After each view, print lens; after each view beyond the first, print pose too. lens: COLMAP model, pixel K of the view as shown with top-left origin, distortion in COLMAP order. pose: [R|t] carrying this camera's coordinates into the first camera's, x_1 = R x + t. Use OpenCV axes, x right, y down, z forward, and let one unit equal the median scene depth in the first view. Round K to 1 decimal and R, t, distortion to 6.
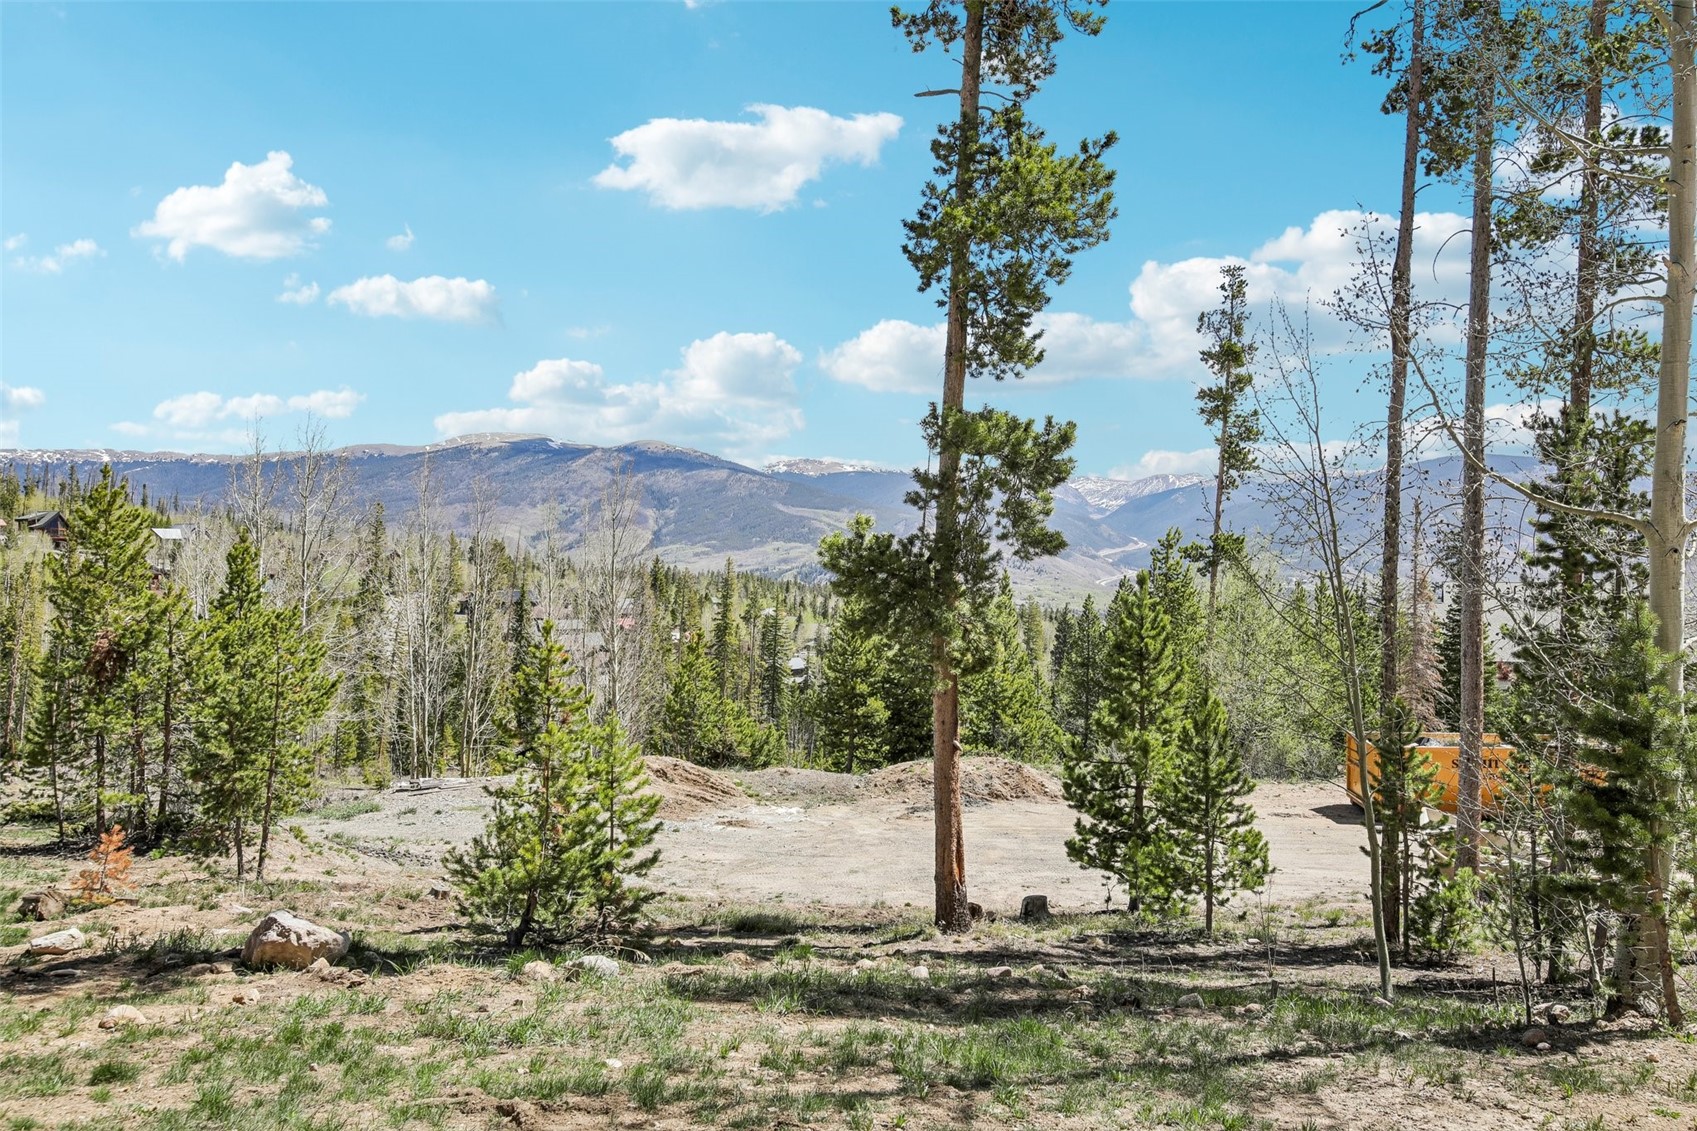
lens RADIAL K [[1382.3, 0, 848.5], [0, 1382.3, 565.5], [0, 0, 1]] dist [0.045336, 0.006464]
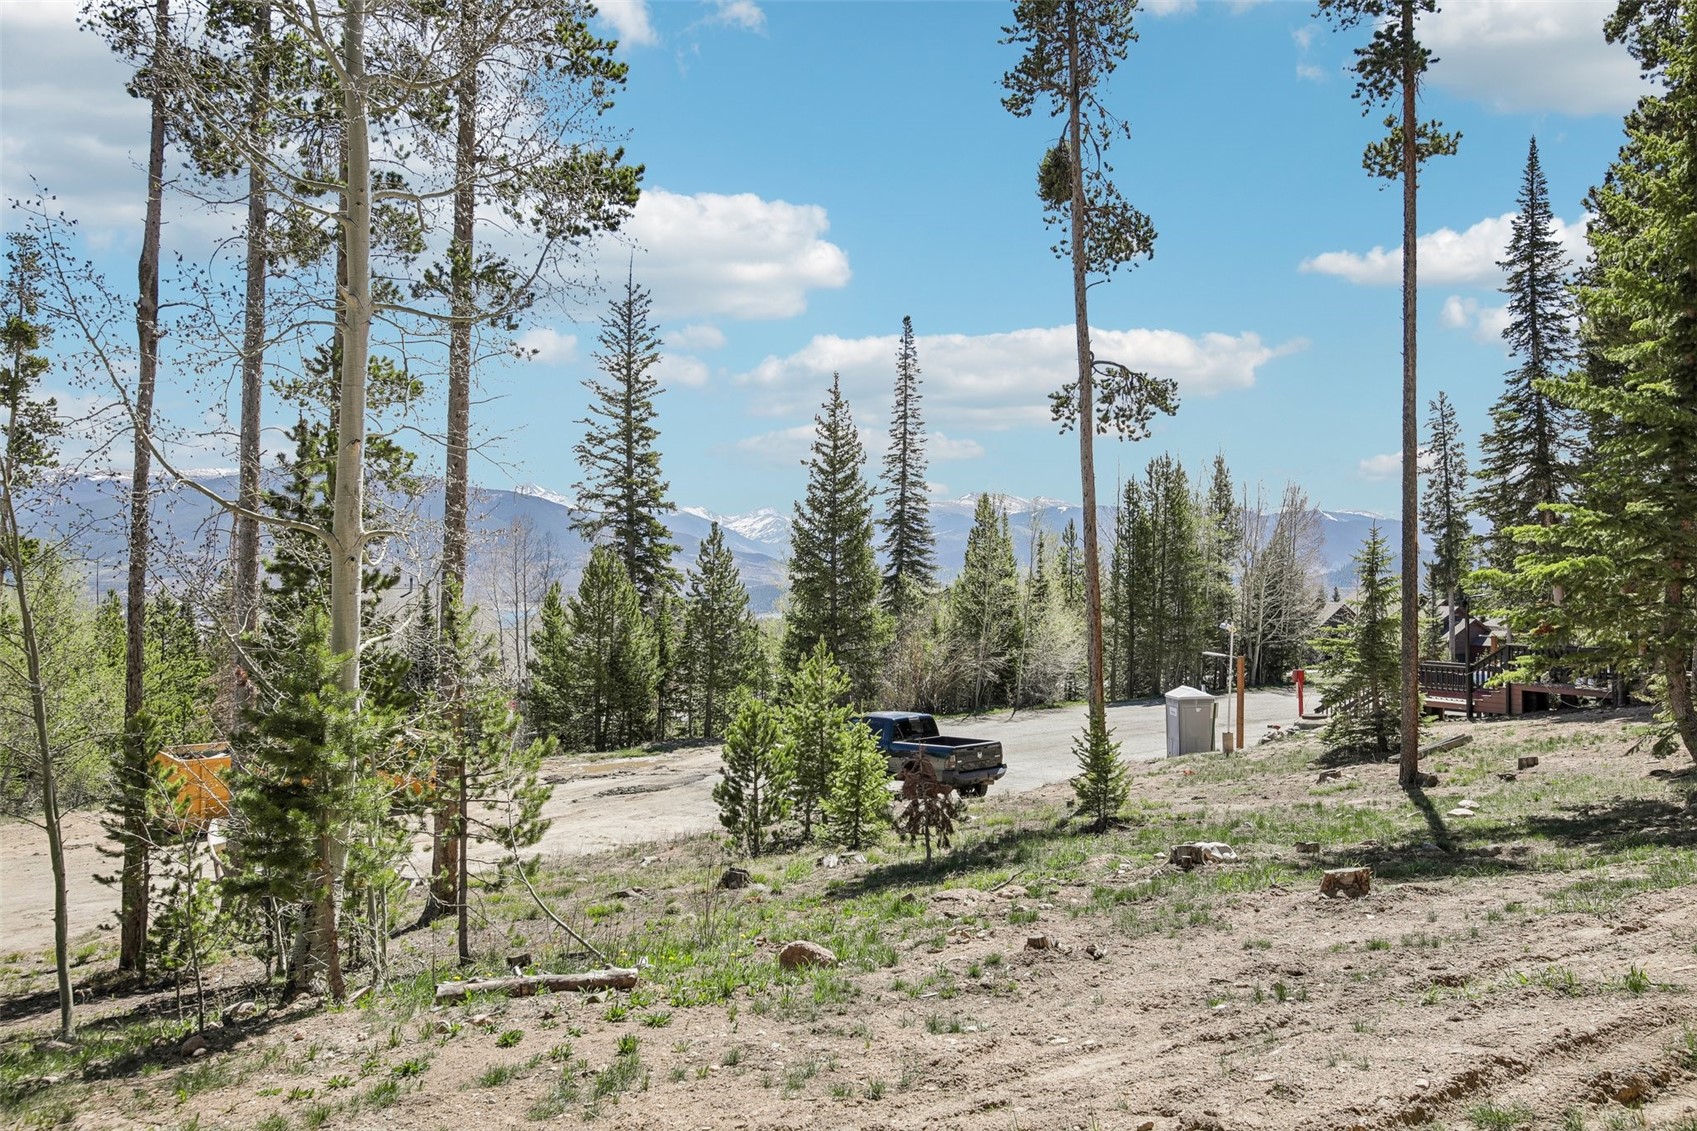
lens RADIAL K [[1382.3, 0, 848.5], [0, 1382.3, 565.5], [0, 0, 1]] dist [0.045336, 0.006464]
pose [[0.705216, 0.004458, 0.708979, 0.060525], [-0.000981, 0.999985, -0.005311, -0.000192], [-0.708992, 0.003050, 0.705210, -0.019897]]
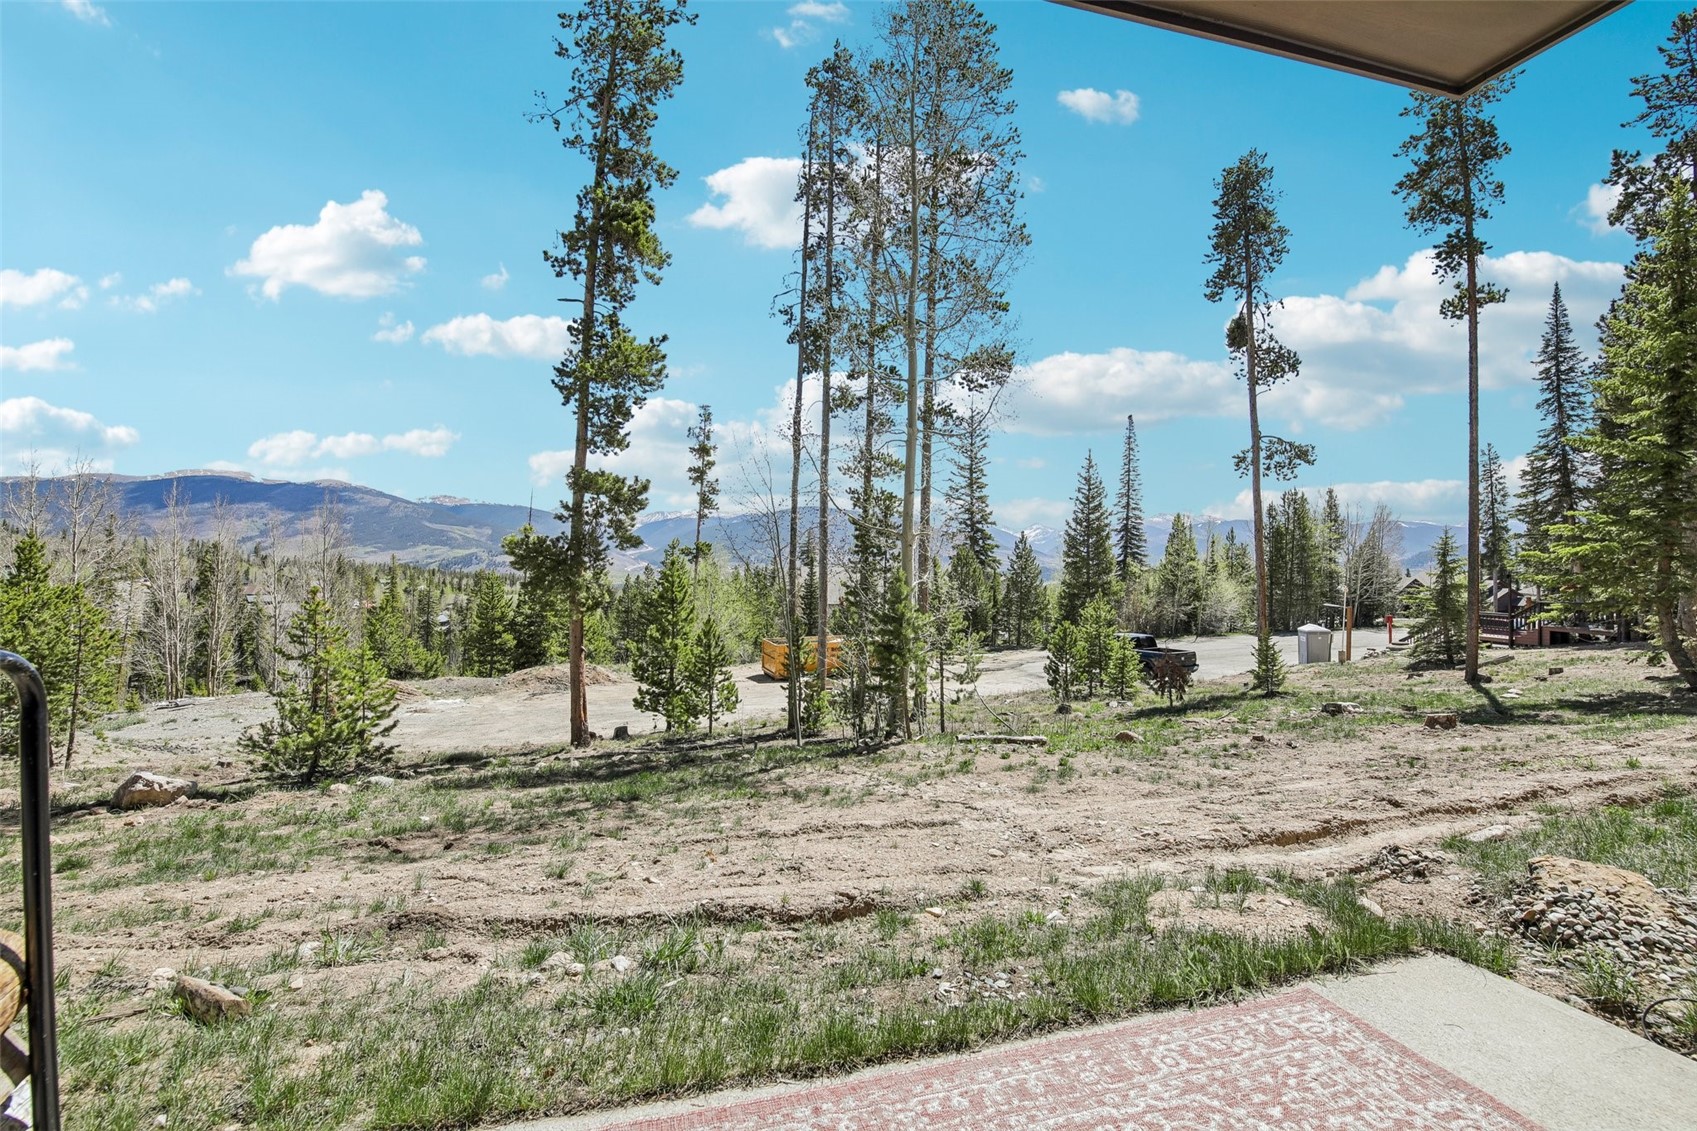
lens RADIAL K [[733.8, 0, 848.5], [0, 733.8, 565.5], [0, 0, 1]] dist [0.000619, -0.011627]
pose [[0.890972, -0.003603, 0.454045, -0.050756], [-0.000108, 0.999967, 0.008147, 0.008398], [-0.454059, -0.007308, 0.890942, -0.049465]]
